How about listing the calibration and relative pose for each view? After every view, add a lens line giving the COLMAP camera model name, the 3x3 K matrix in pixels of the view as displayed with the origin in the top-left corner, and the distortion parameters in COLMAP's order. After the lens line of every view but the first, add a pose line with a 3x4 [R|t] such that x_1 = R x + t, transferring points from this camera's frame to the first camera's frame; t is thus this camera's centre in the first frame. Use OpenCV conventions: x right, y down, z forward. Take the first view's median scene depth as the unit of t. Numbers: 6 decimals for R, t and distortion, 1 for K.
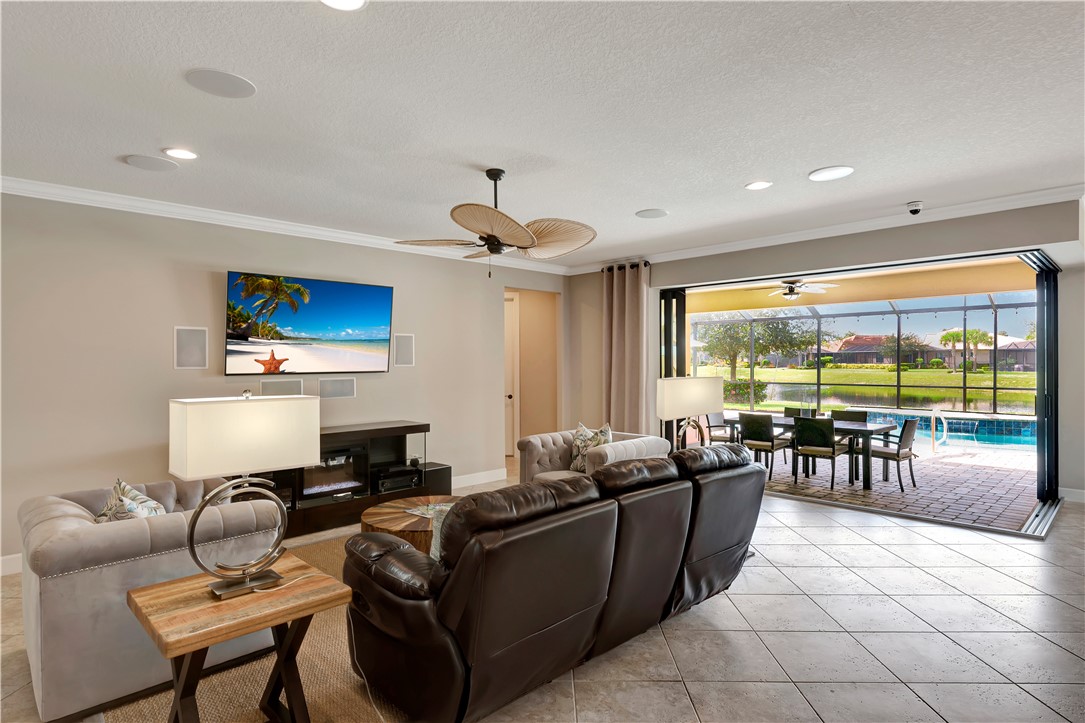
lens RADIAL K [[613.0, 0, 539.5], [0, 613.0, 360.3], [0, 0, 1]] dist [0.023176, -0.000025]
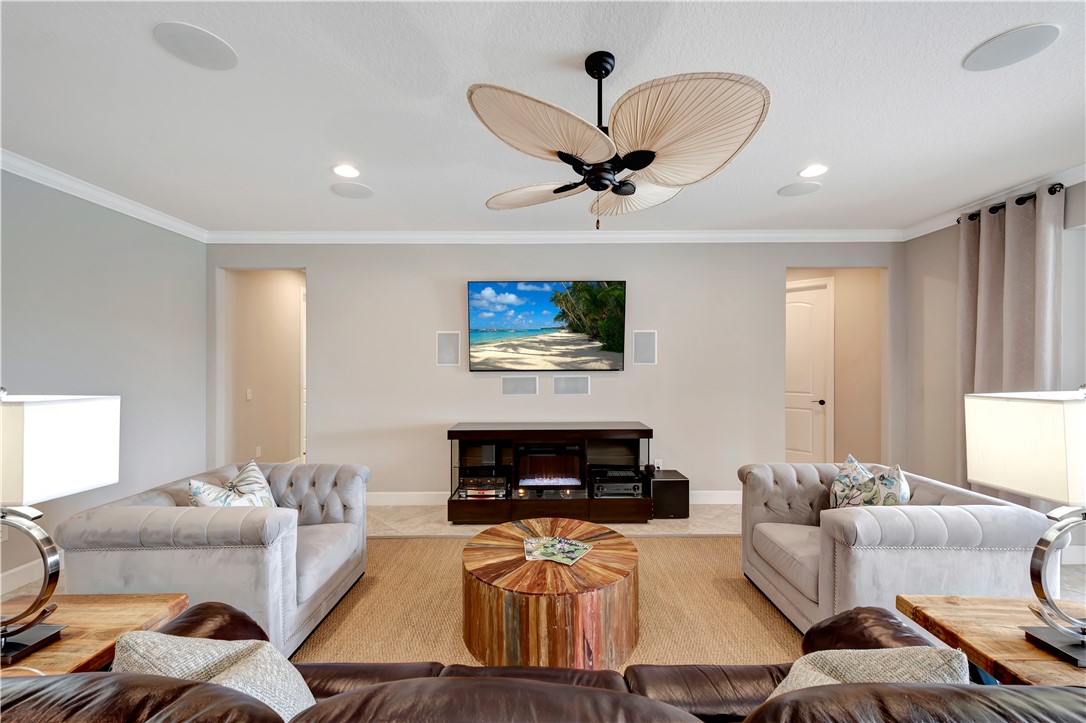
lens RADIAL K [[434.3, 0, 546.7], [0, 434.3, 363.5], [0, 0, 1]] dist [0.010935, -0.001923]
pose [[0.708791, 0.000415, -0.705419, 0.150195], [0.000331, 1.000000, 0.000921, 0.007759], [0.705419, -0.000887, 0.708790, 0.436586]]
